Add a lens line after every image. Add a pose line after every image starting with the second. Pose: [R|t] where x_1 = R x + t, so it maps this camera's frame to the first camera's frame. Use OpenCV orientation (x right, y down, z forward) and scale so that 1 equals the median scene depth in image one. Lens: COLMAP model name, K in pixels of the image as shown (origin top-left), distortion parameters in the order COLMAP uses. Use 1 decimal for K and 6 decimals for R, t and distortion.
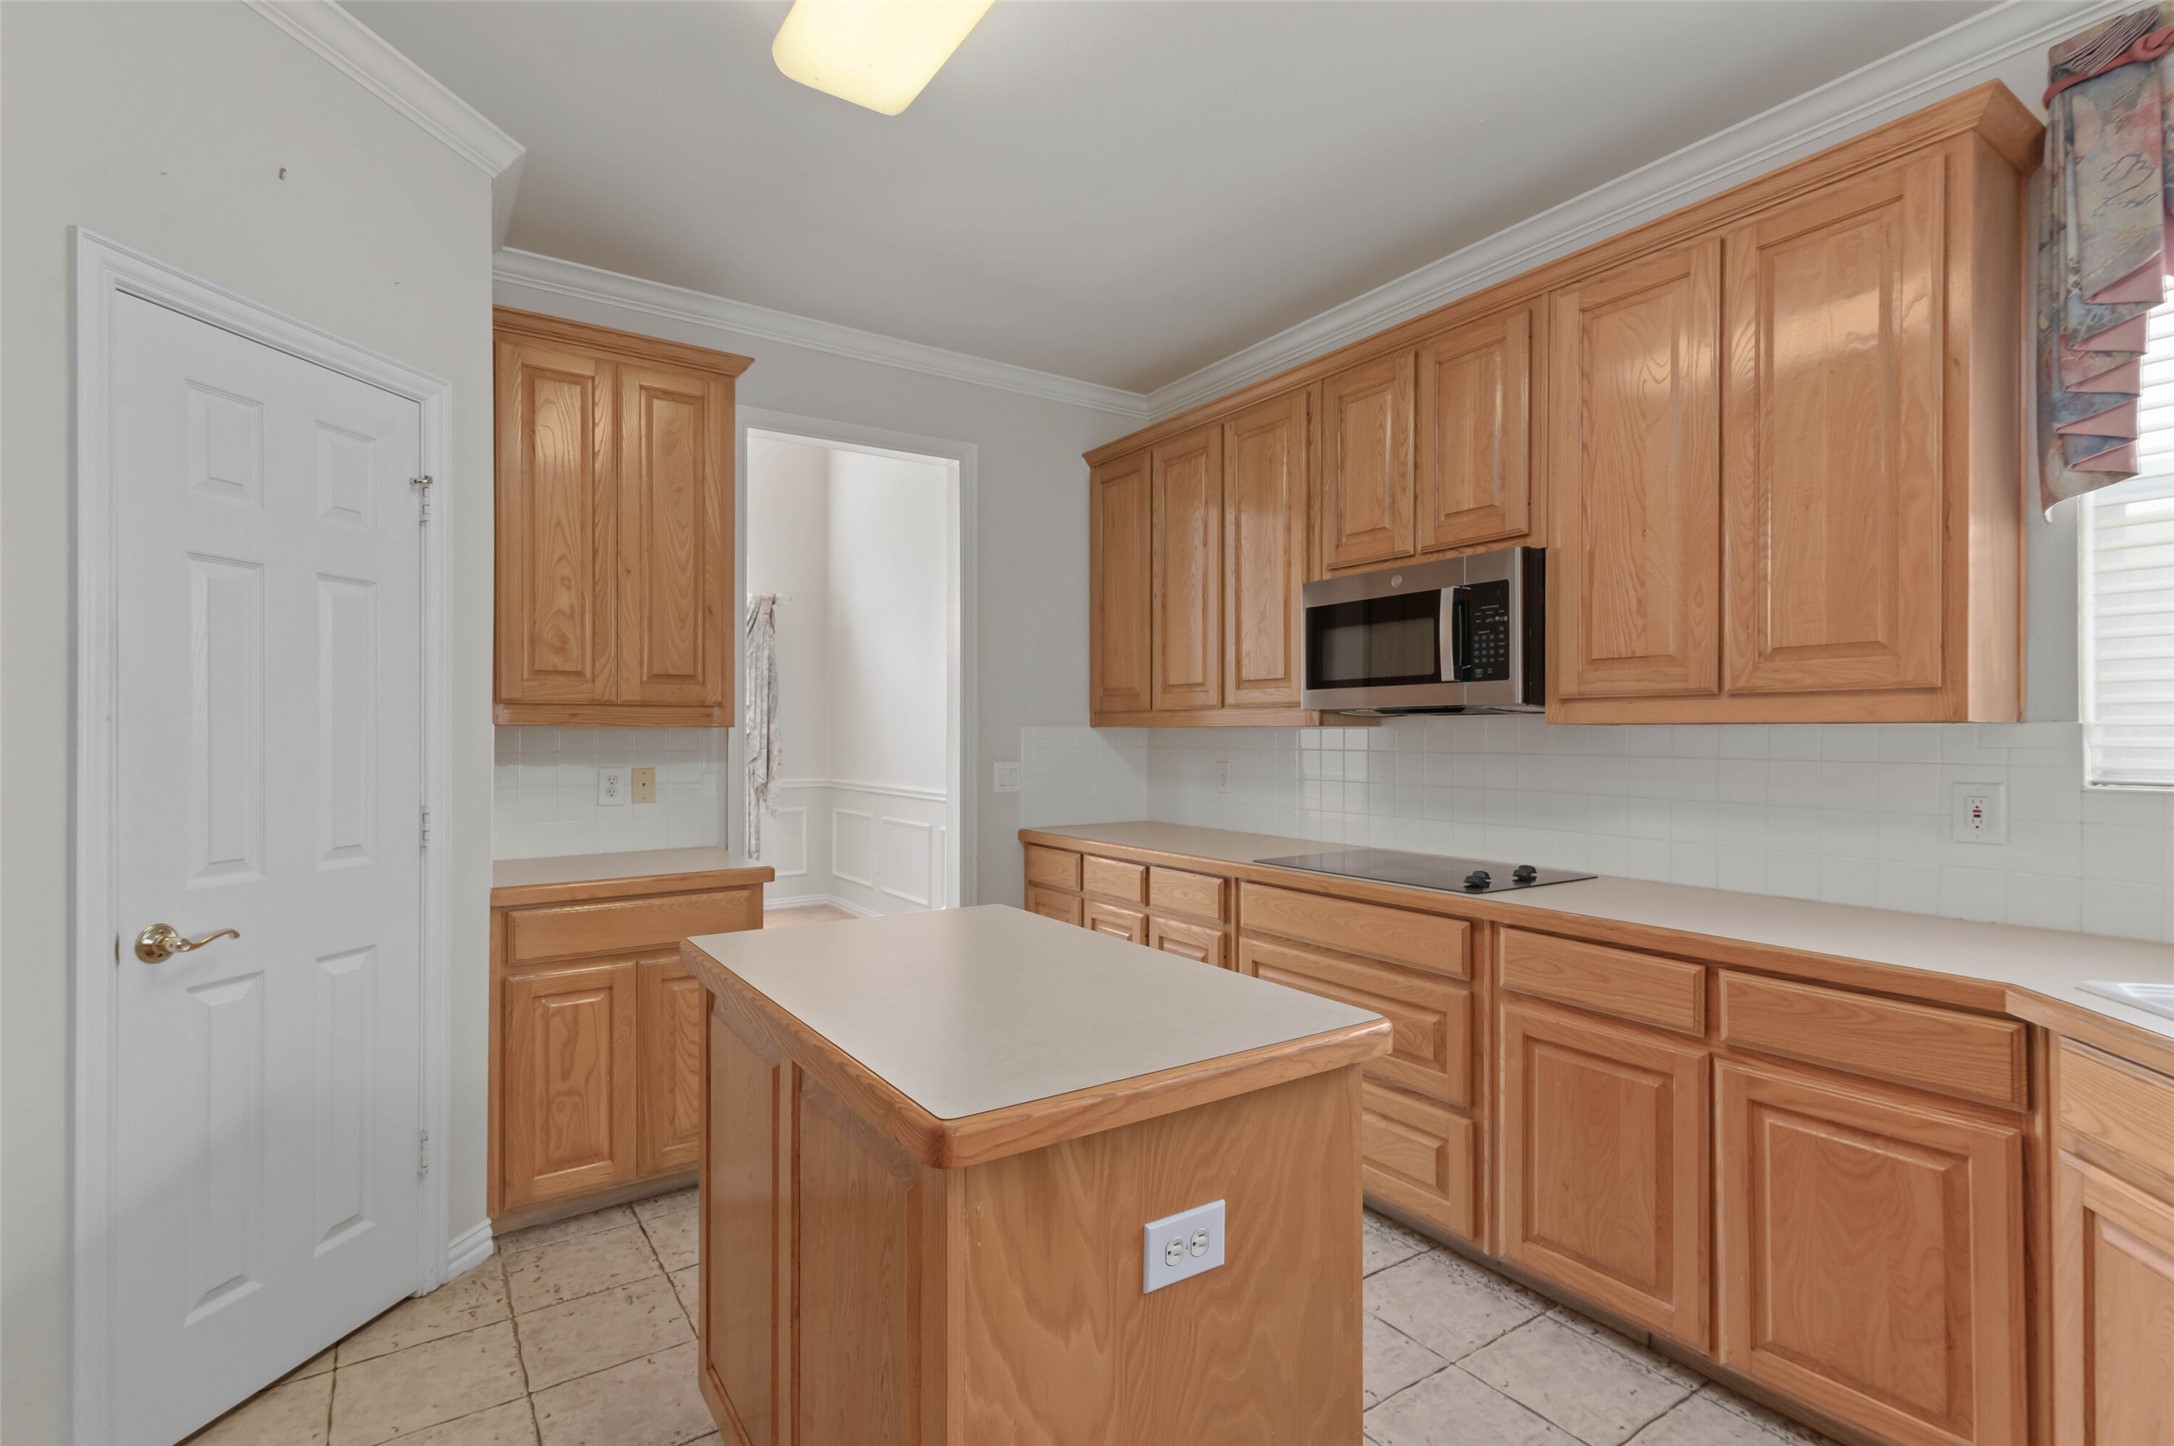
lens RADIAL K [[1016.8, 0, 1084.5], [0, 1016.8, 733.1], [0, 0, 1]] dist [0.017371, -0.000048]
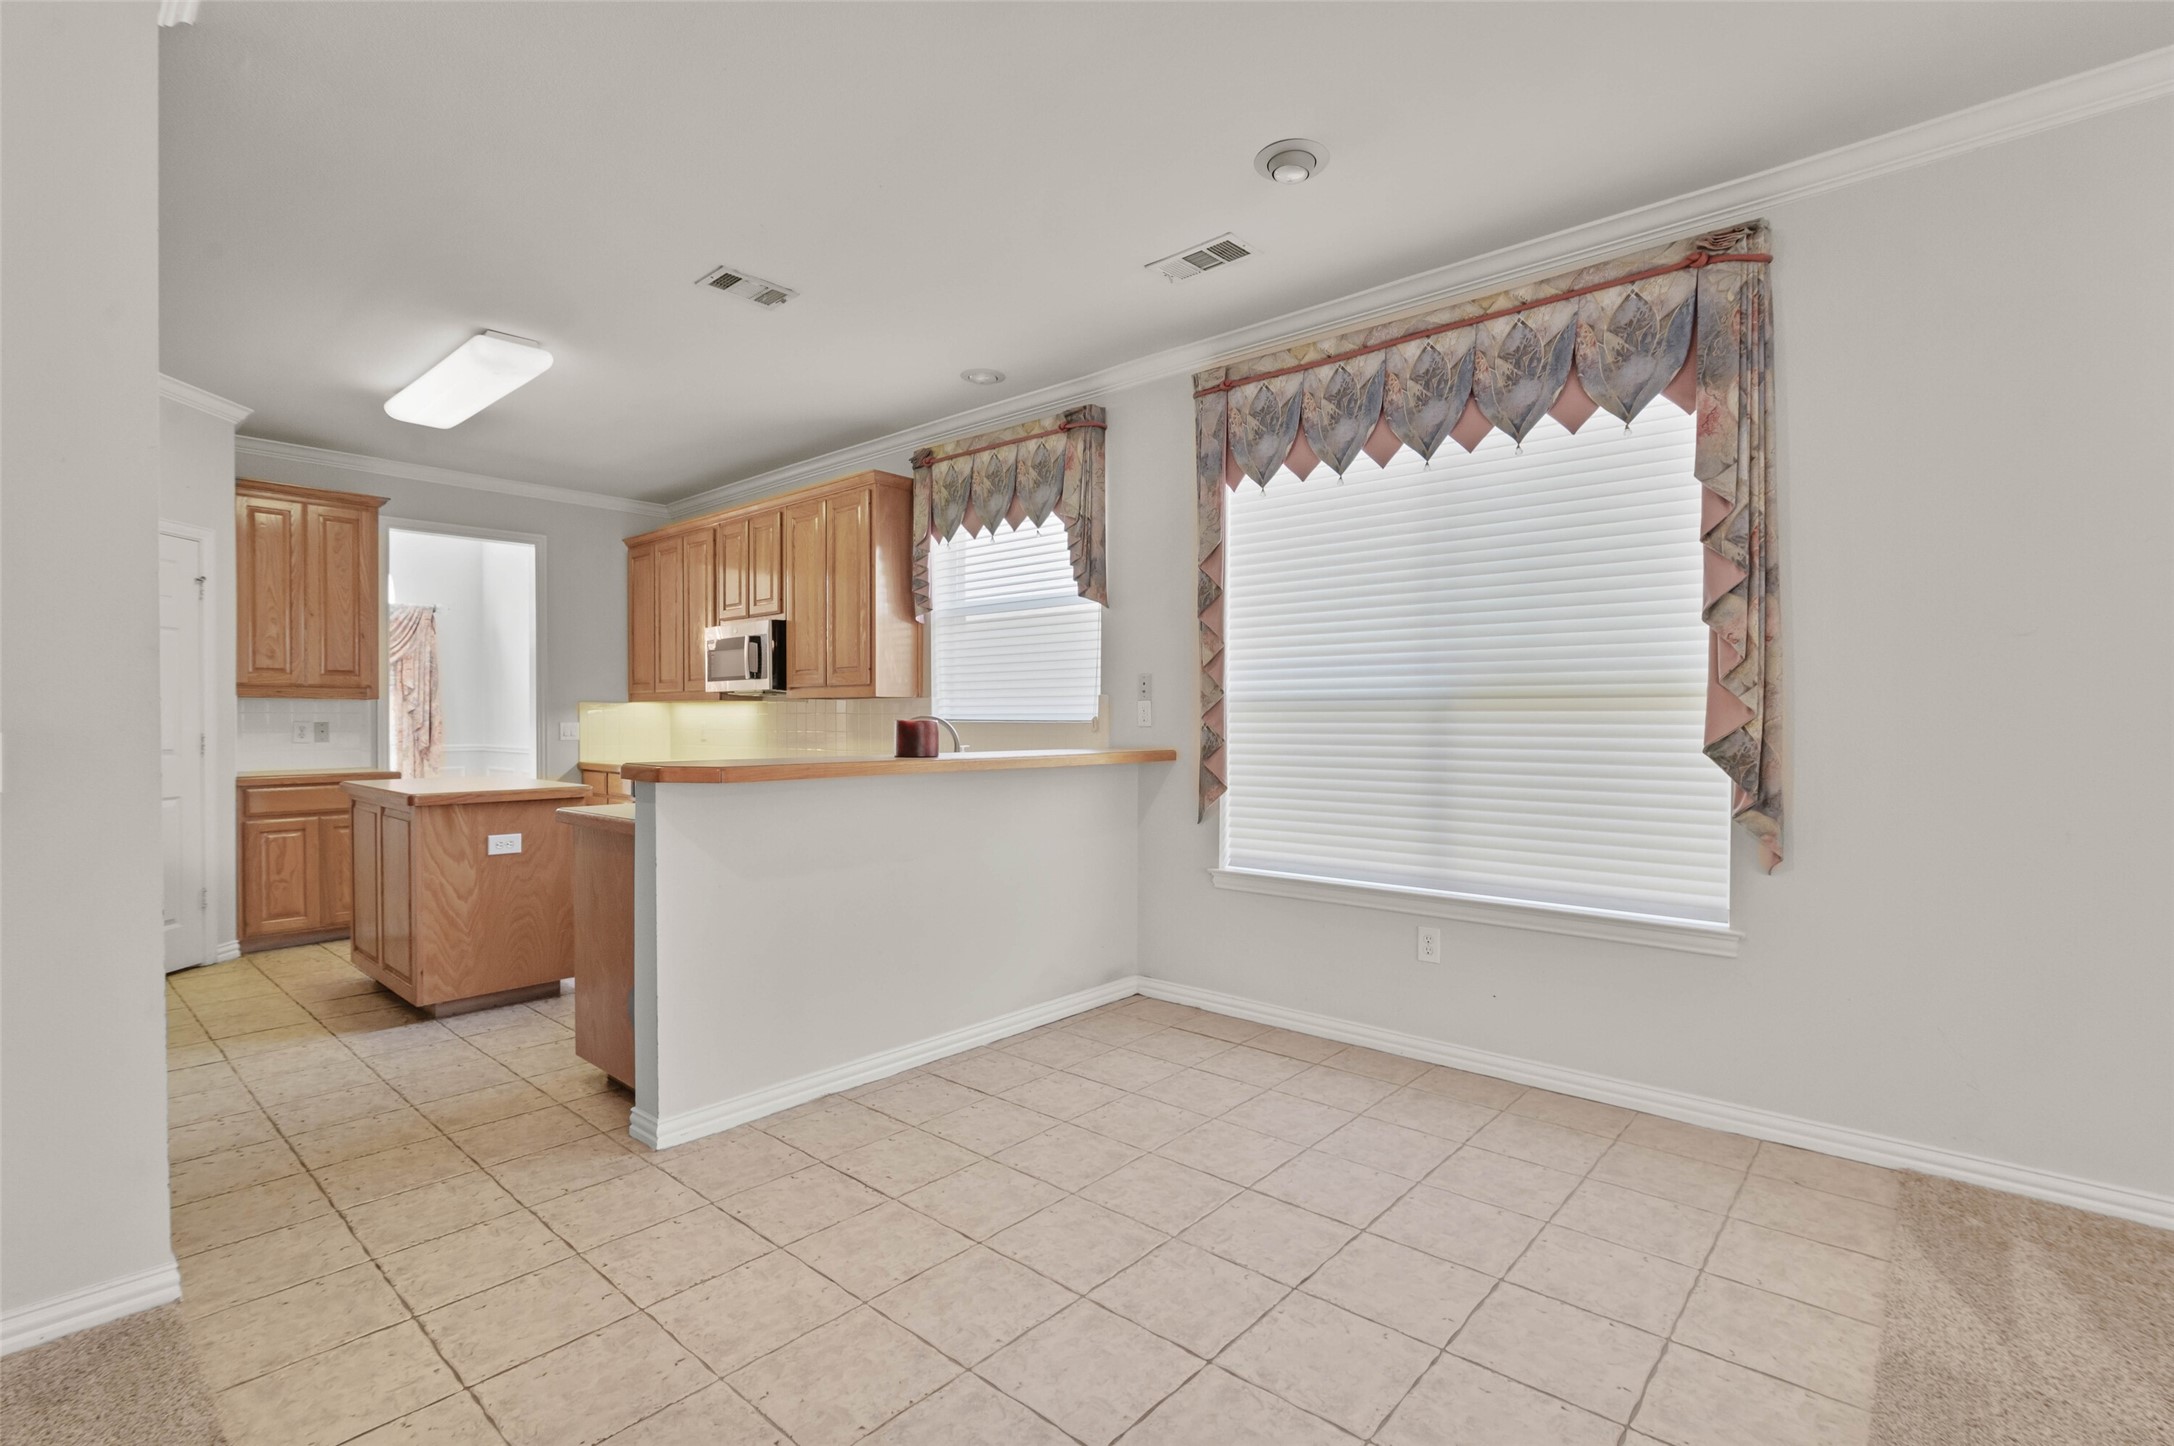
lens RADIAL K [[995.3, 0, 1095.4], [0, 995.3, 730.1], [0, 0, 1]] dist [-0.007633, -0.000659]
pose [[0.967937, -0.002073, 0.251183, 0.521892], [-0.000454, 0.999950, 0.010001, 0.035631], [-0.251191, -0.009794, 0.967888, -1.200773]]
